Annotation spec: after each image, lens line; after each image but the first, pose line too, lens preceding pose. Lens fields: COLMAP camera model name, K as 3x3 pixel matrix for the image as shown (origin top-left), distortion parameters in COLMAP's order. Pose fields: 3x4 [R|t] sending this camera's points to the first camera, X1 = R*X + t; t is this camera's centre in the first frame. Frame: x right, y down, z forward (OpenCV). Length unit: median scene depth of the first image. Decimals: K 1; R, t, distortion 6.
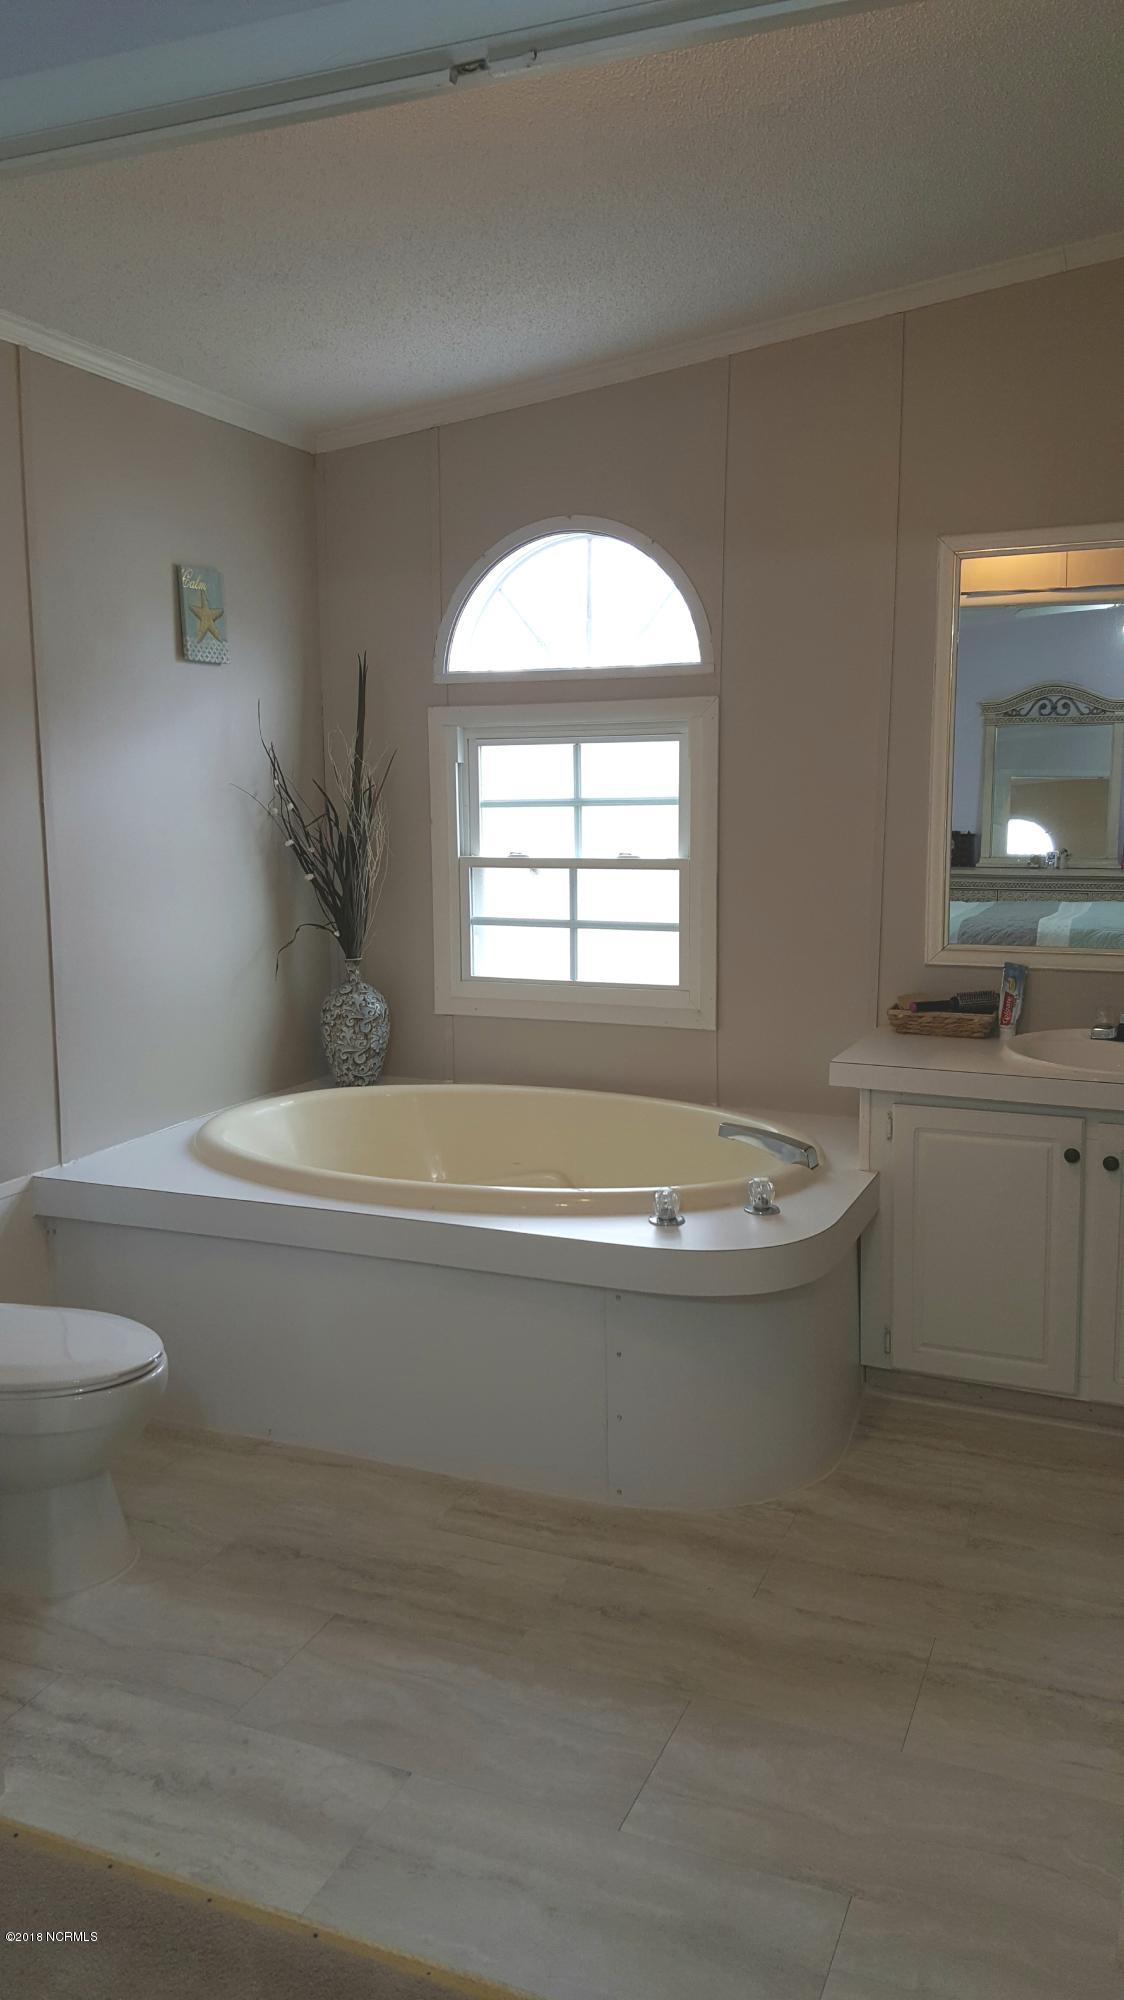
lens RADIAL K [[1491.5, 0, 577.1], [0, 1491.5, 1008.6], [0, 0, 1]] dist [0.077015, -0.050991]
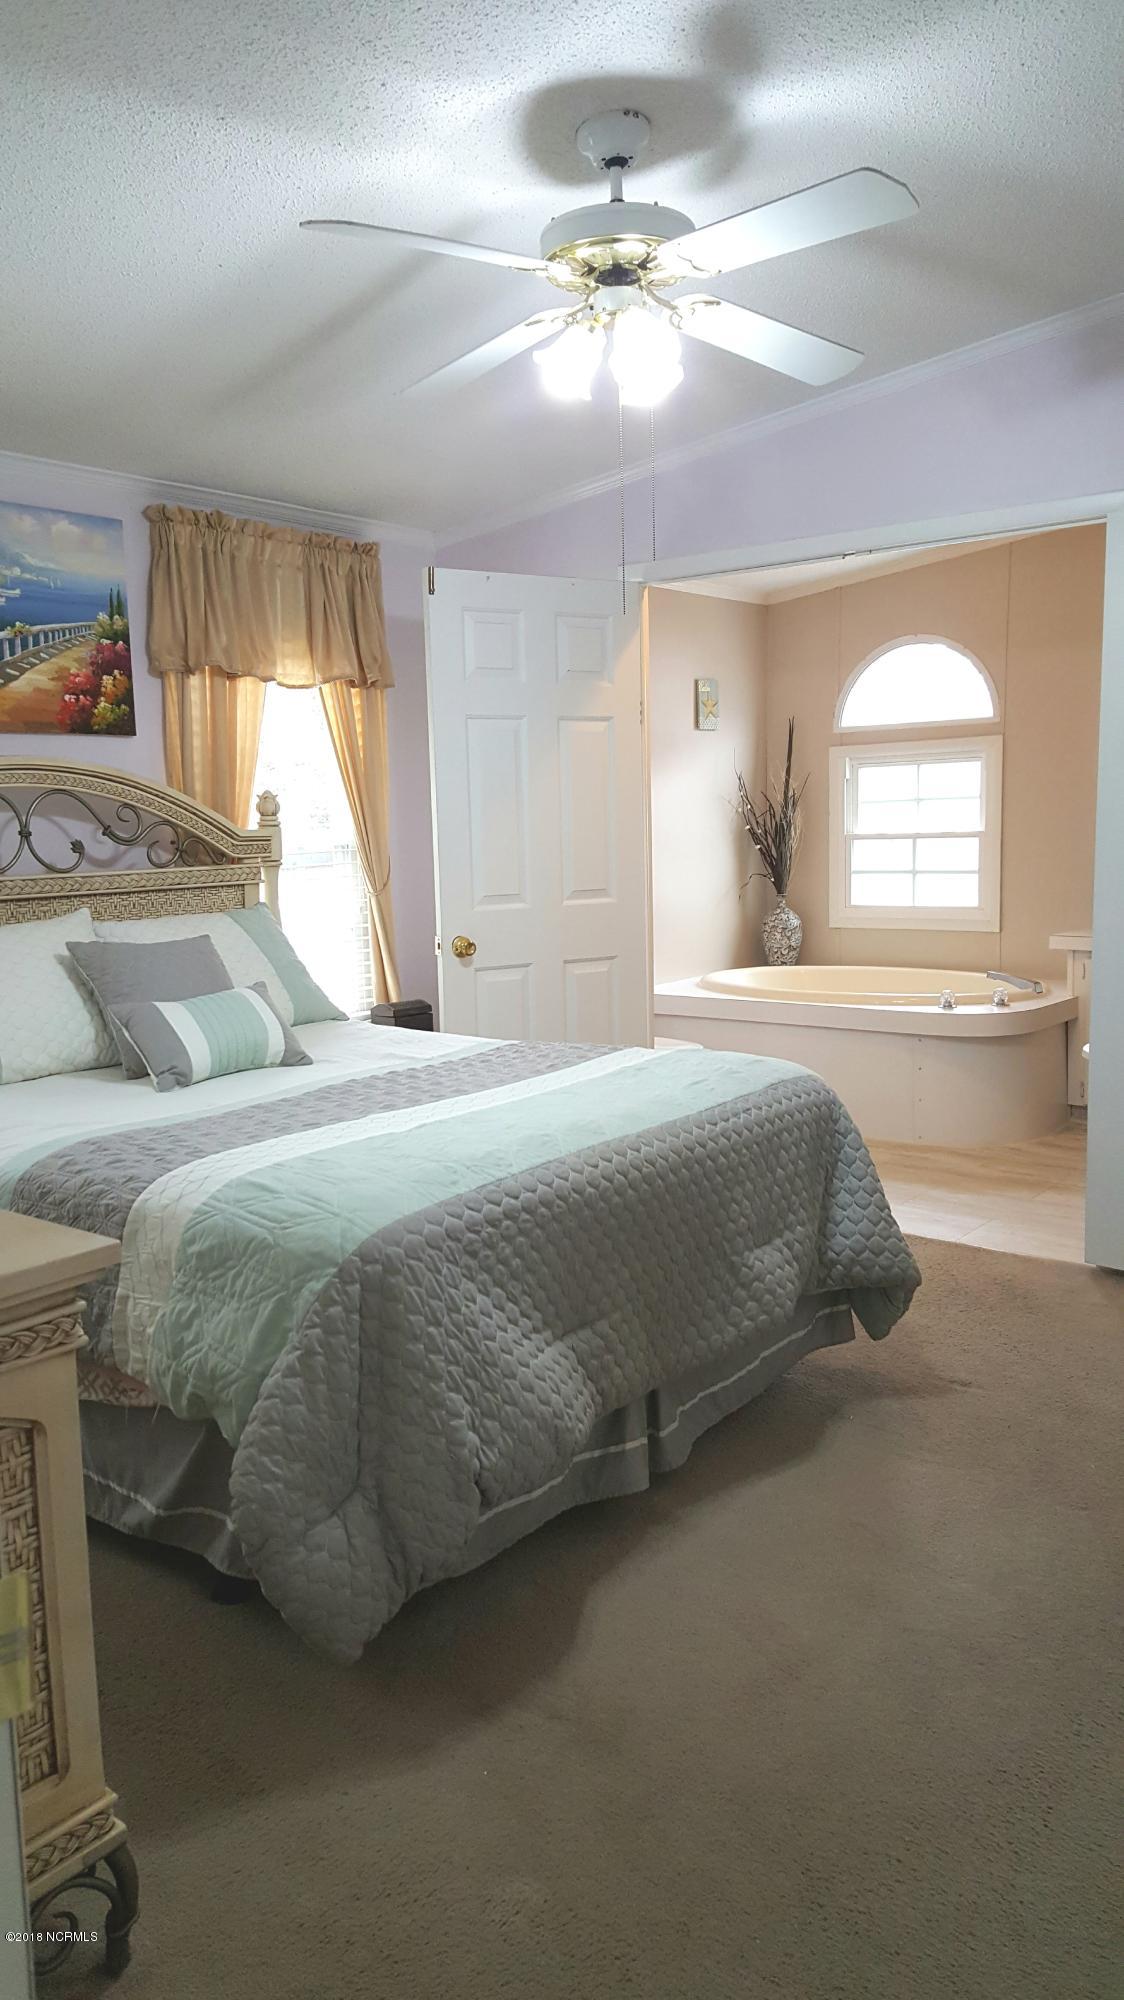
lens RADIAL K [[1491.5, 0, 542.5], [0, 1491.5, 1014.2], [0, 0, 1]] dist [0.077015, -0.050991]
pose [[0.961068, 0.015148, -0.275897, 0.064211], [-0.016418, 0.999863, -0.002292, 0.115773], [0.275825, 0.006732, 0.961184, -0.747918]]
